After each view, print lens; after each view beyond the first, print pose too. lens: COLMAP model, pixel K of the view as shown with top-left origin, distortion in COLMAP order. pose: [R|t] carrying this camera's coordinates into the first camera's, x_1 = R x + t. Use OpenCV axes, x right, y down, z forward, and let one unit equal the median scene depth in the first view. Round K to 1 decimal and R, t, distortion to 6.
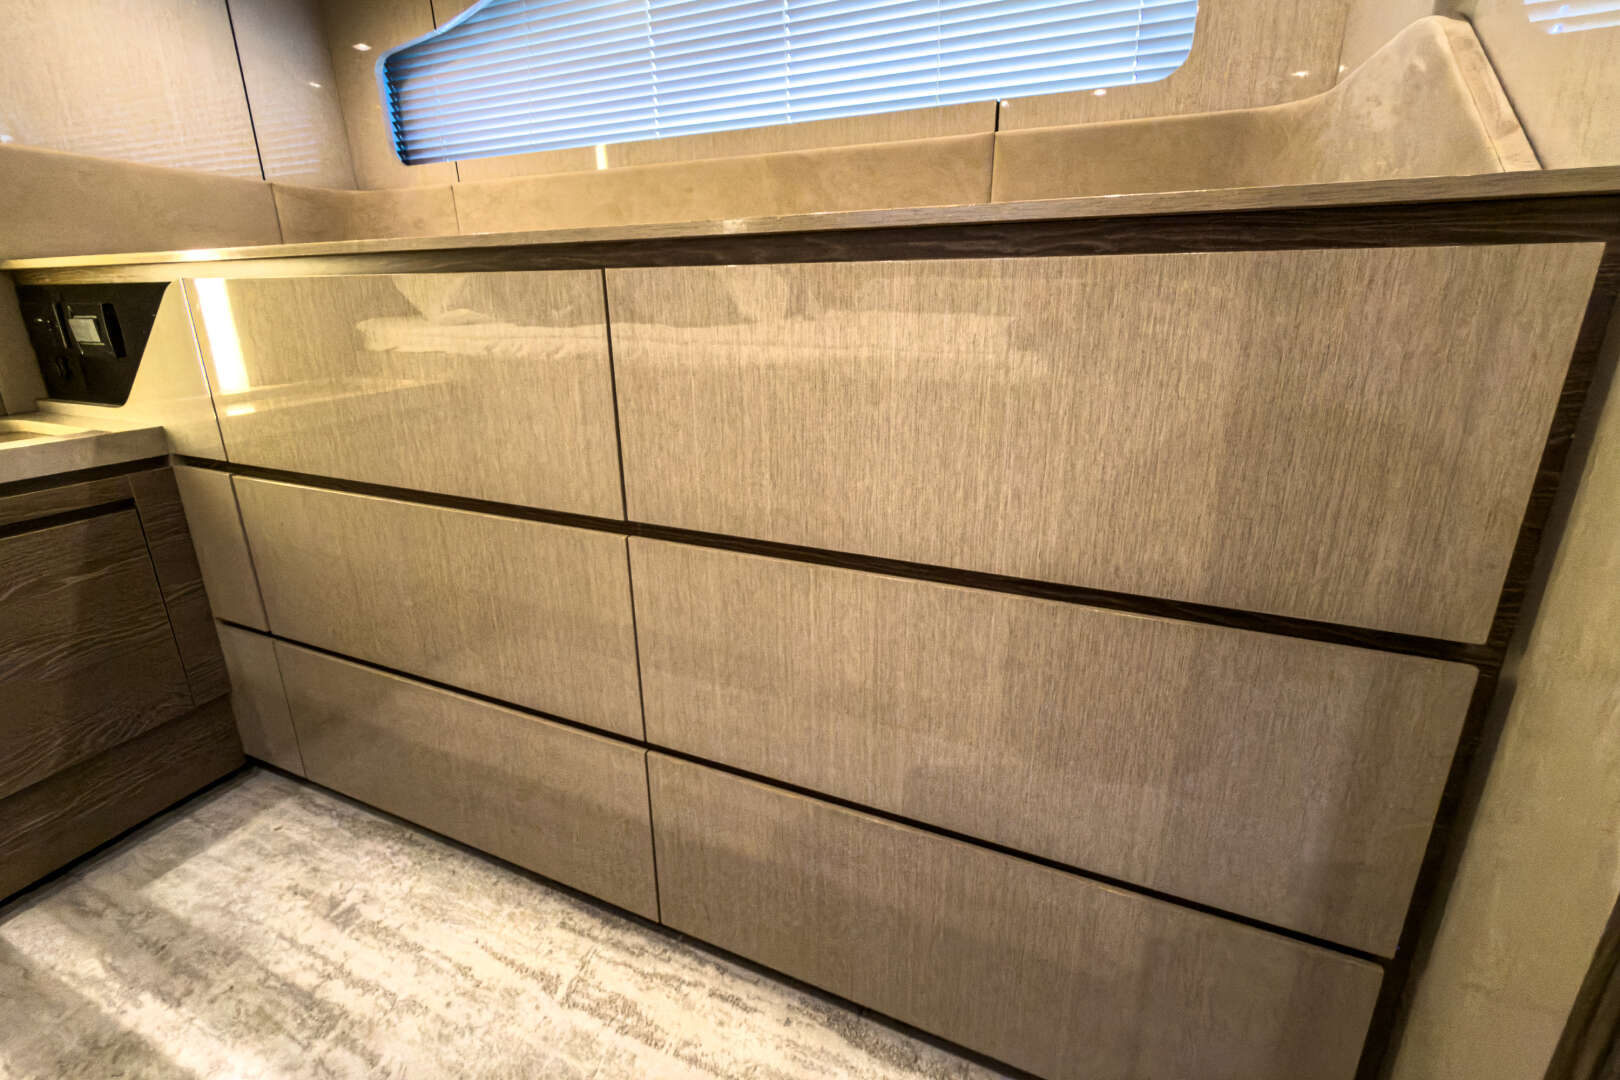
lens RADIAL K [[650.7, 0, 813.8], [0, 650.7, 469.9], [0, 0, 1]] dist [0.000038, 0.000127]
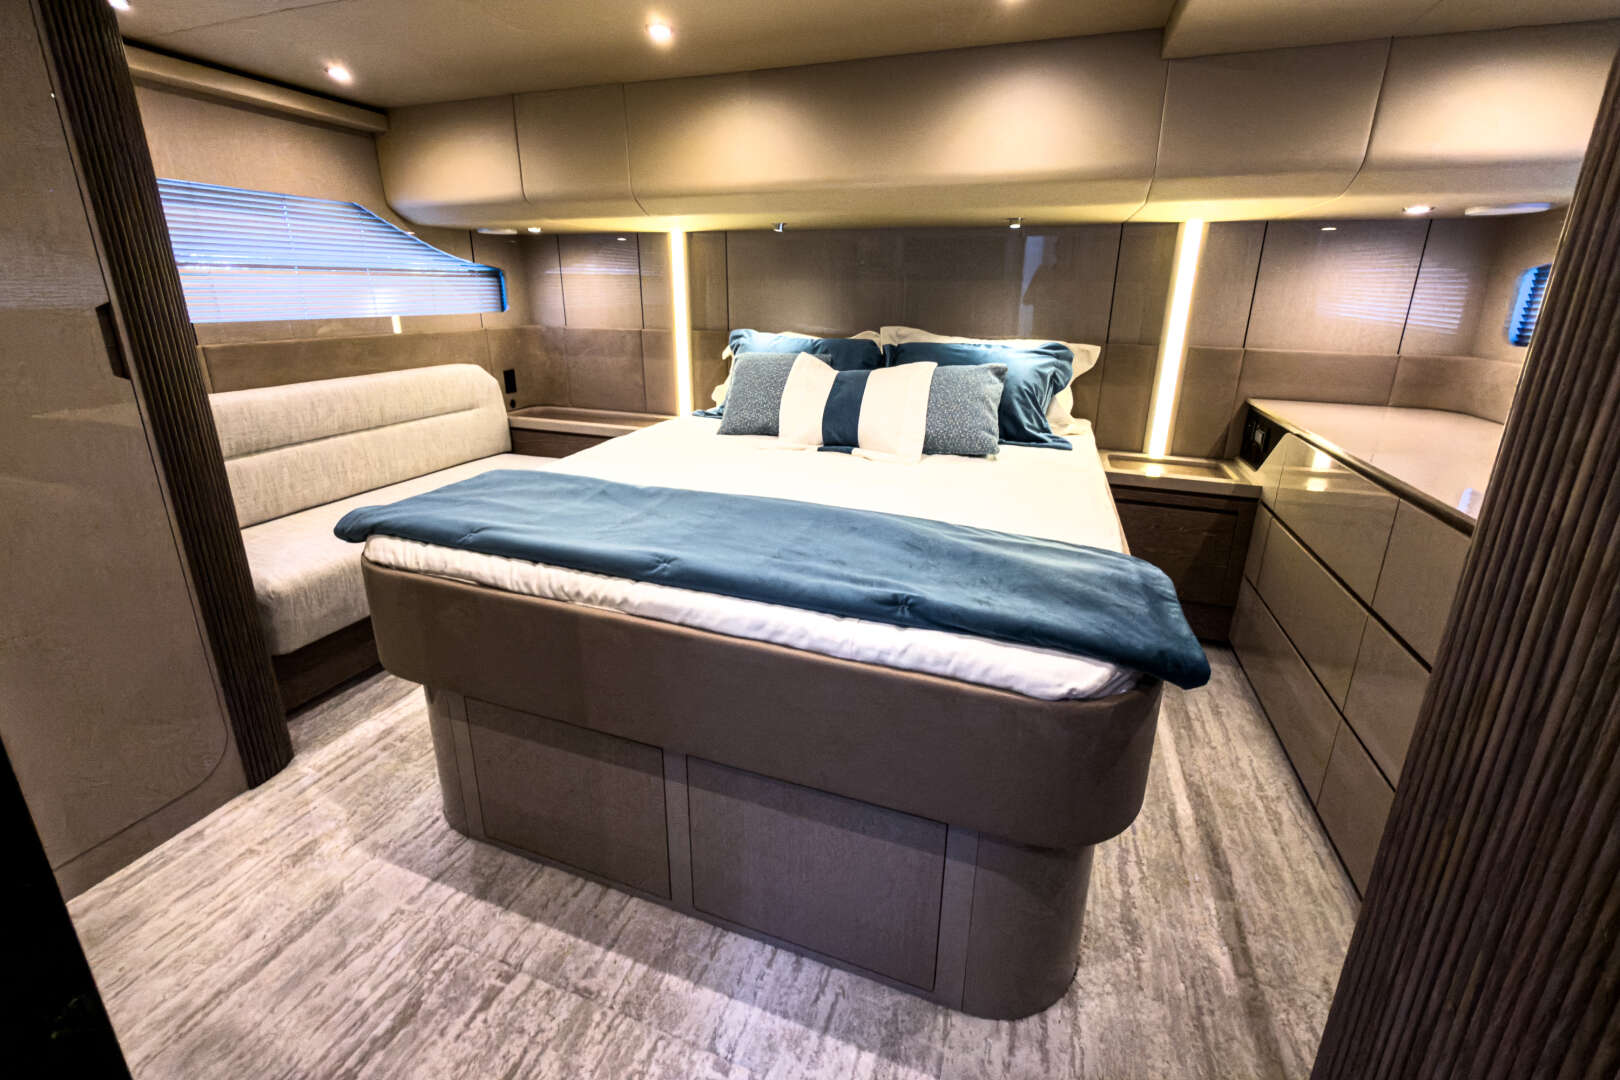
lens RADIAL K [[650.7, 0, 812.5], [0, 650.7, 472.1], [0, 0, 1]] dist [0.000038, 0.000127]
pose [[0.043181, 0.275570, -0.960311, 1.134806], [-0.276692, 0.926907, 0.253543, -0.265772], [0.959988, 0.254762, 0.116273, -0.804952]]
